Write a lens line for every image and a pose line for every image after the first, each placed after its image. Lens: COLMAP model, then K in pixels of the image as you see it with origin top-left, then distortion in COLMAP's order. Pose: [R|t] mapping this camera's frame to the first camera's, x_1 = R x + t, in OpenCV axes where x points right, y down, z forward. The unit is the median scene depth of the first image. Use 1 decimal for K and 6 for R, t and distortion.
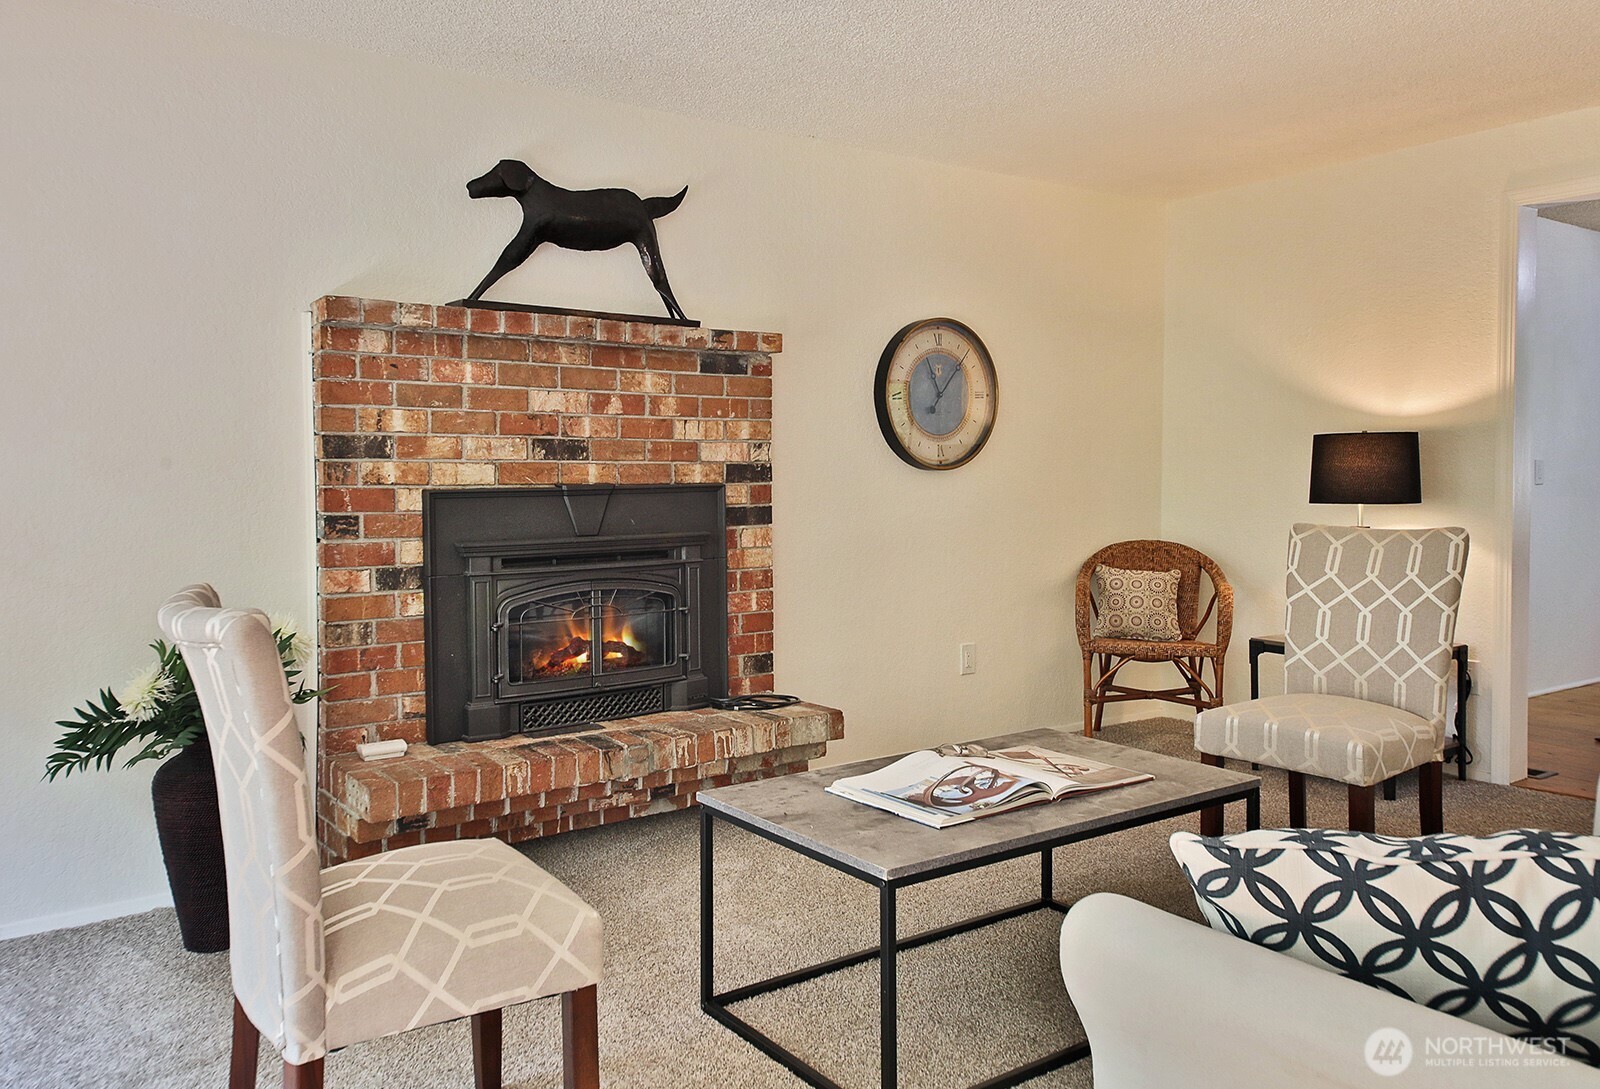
lens RADIAL K [[1245.2, 0, 693.6], [0, 1245.2, 516.8], [0, 0, 1]] dist [0.064453, -0.061590]
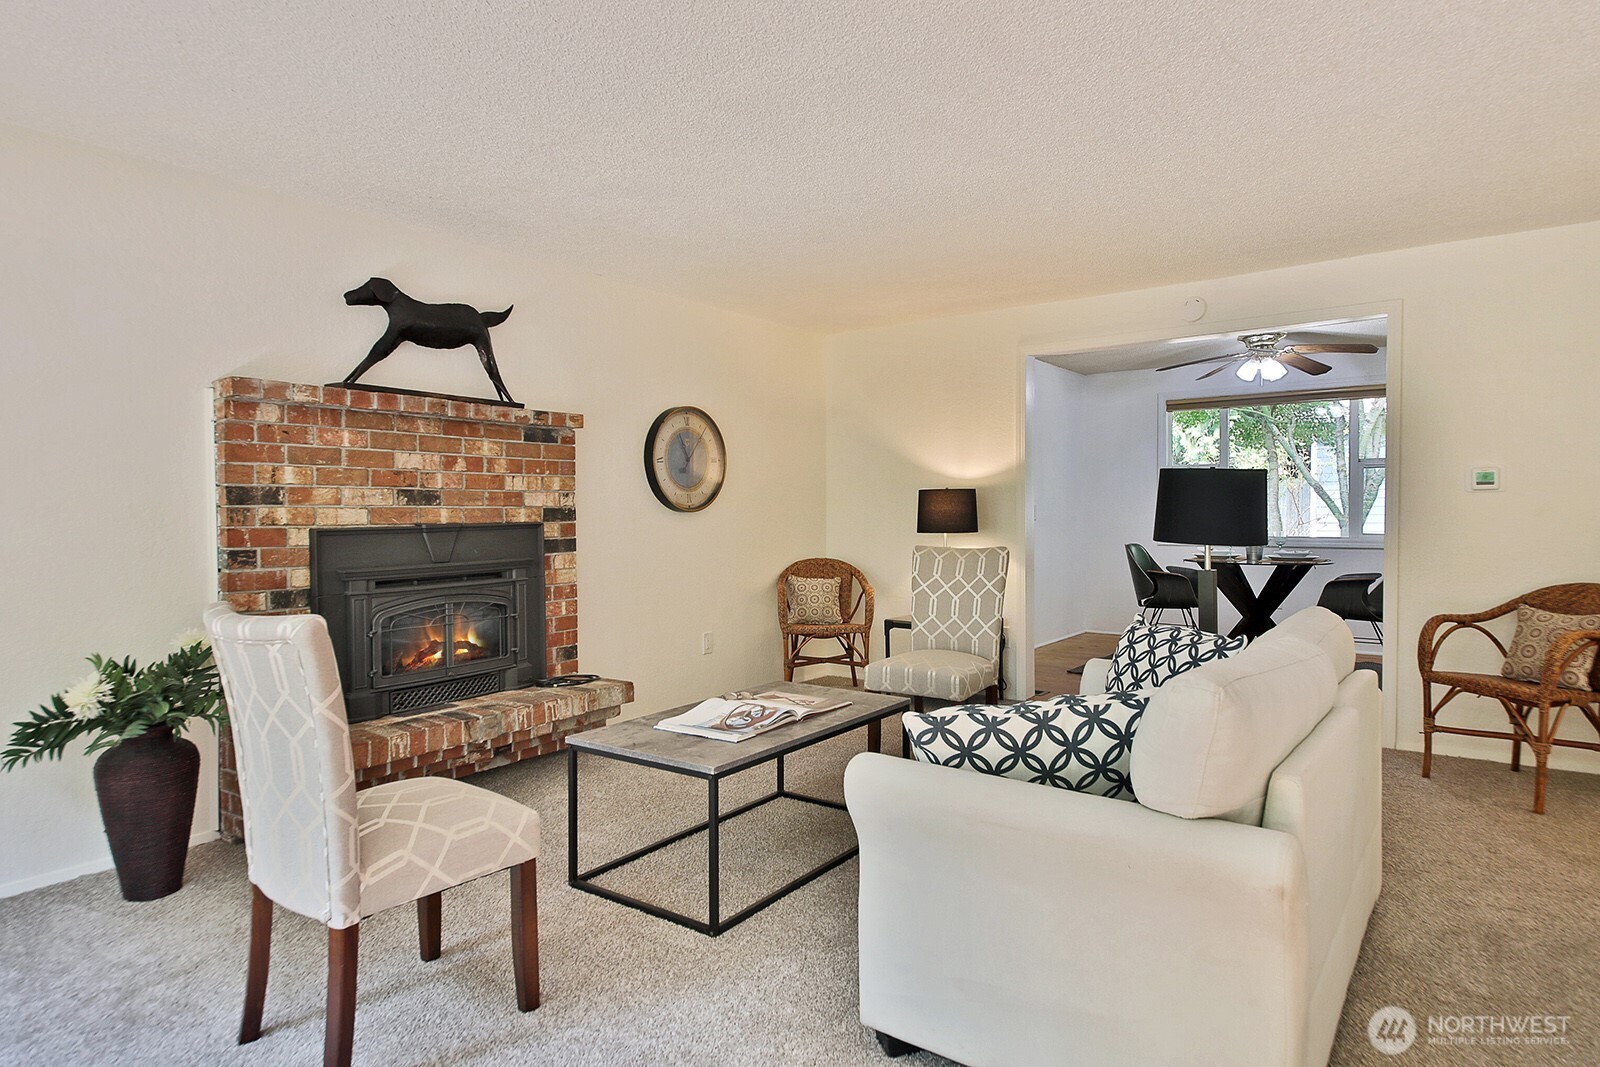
lens RADIAL K [[953.6, 0, 800.0], [0, 953.6, 533.5], [0, 0, 1]] dist [0.005418, -0.027223]
pose [[0.936681, -0.009968, 0.350043, -0.089881], [0.014229, 0.999853, -0.009603, -0.000490], [-0.349895, 0.013976, 0.936685, -0.094757]]
